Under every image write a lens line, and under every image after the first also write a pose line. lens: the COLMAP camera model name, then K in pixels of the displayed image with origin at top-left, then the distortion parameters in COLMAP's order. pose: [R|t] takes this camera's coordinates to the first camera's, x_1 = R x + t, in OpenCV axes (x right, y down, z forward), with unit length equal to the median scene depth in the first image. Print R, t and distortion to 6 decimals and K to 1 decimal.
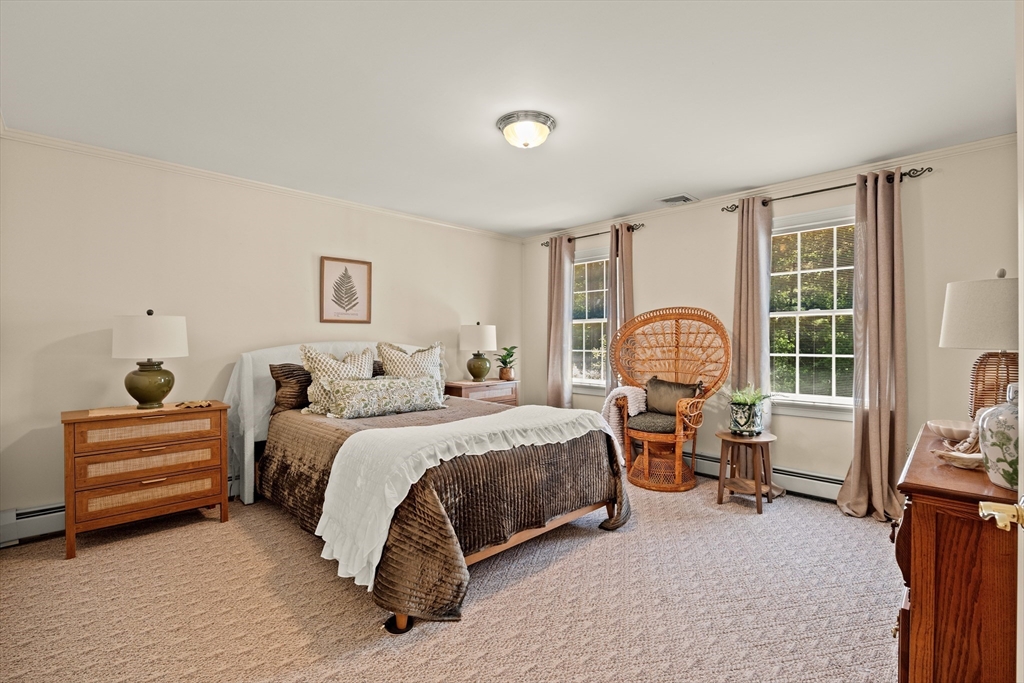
lens RADIAL K [[438.6, 0, 512.0], [0, 438.6, 341.5], [0, 0, 1]] dist [-0.054953, -0.000052]
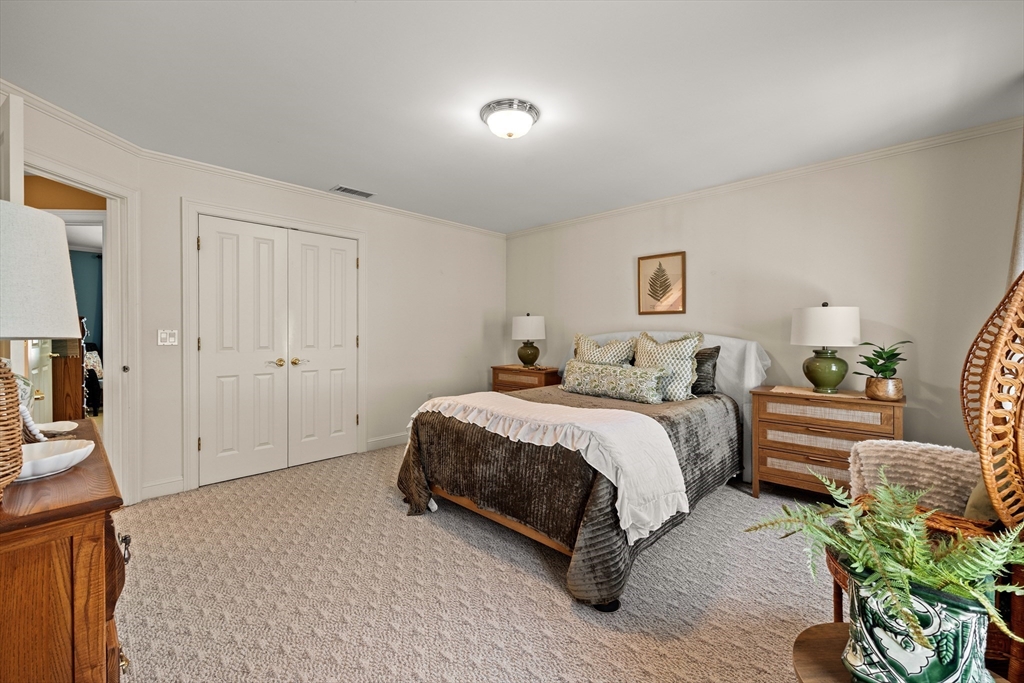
lens RADIAL K [[403.5, 0, 510.9], [0, 403.5, 334.0], [0, 0, 1]] dist [-0.001377, 0.000129]
pose [[0.065287, 0.014590, -0.997760, 0.603458], [-0.007784, 0.999870, 0.014111, -0.004871], [0.997836, 0.006846, 0.065392, 0.582274]]
